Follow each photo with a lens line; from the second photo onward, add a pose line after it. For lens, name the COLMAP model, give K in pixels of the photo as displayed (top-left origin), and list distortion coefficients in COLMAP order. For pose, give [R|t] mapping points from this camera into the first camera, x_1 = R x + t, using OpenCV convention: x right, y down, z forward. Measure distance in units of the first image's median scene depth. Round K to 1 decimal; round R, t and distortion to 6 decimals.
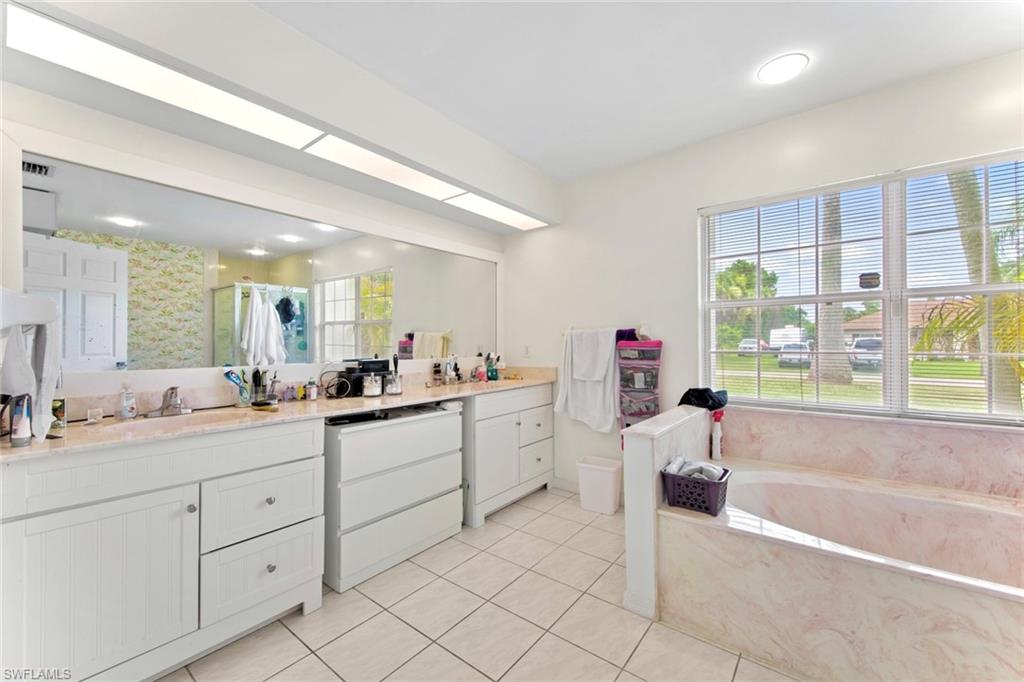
lens RADIAL K [[405.1, 0, 506.9], [0, 405.1, 337.7], [0, 0, 1]] dist [0.002389, -0.000110]
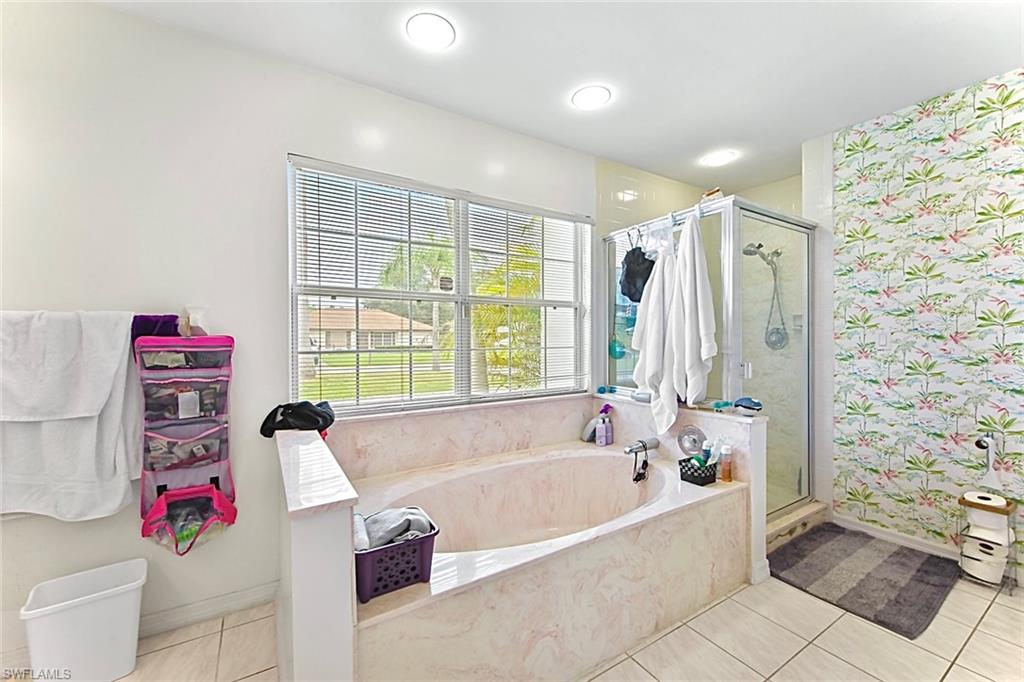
lens RADIAL K [[405.1, 0, 506.9], [0, 405.1, 337.7], [0, 0, 1]] dist [0.002389, -0.000110]
pose [[0.334077, 0.006141, 0.942526, -0.081031], [-0.012253, 0.999923, -0.002172, 0.005921], [-0.942466, -0.010823, 0.334127, 0.430360]]
